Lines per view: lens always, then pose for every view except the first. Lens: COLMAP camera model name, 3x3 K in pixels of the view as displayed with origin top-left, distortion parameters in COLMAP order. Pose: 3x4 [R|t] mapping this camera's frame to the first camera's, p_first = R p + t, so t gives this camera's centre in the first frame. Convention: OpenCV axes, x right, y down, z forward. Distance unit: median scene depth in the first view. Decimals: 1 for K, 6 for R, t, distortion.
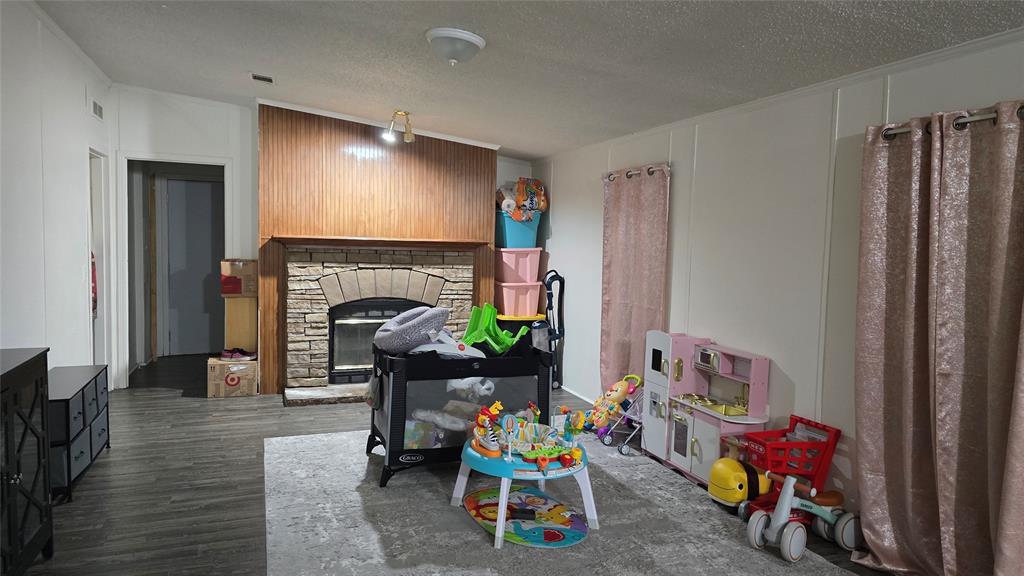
lens RADIAL K [[693.6, 0, 515.4], [0, 693.6, 290.5], [0, 0, 1]] dist [0.049317, -0.021966]
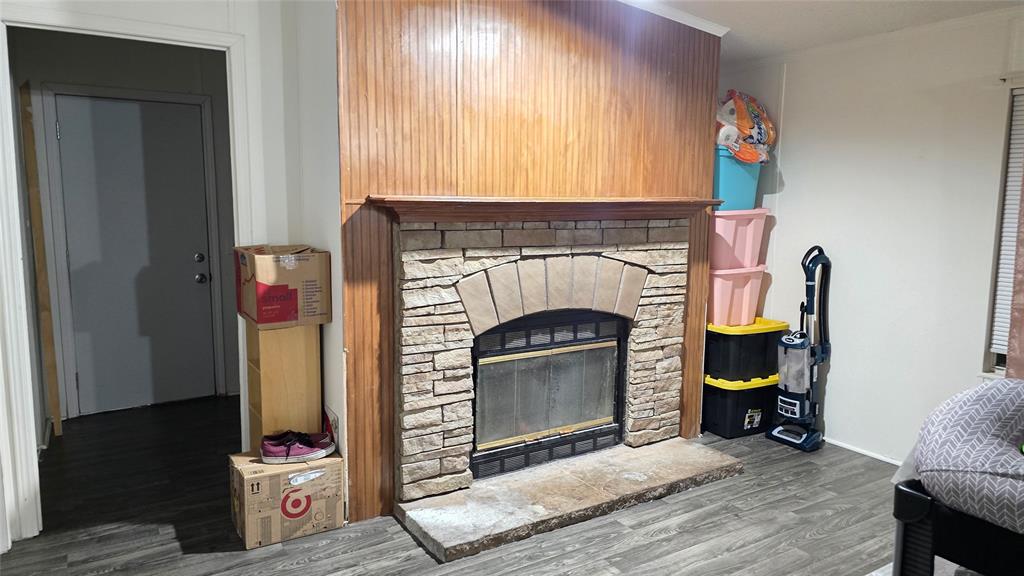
lens RADIAL K [[693.6, 0, 509.0], [0, 693.6, 288.5], [0, 0, 1]] dist [0.049317, -0.021966]
pose [[0.979166, -0.043713, 0.198301, -0.340596], [0.032118, 0.997602, 0.061315, -0.041022], [-0.200505, -0.053668, 0.978221, 0.499030]]
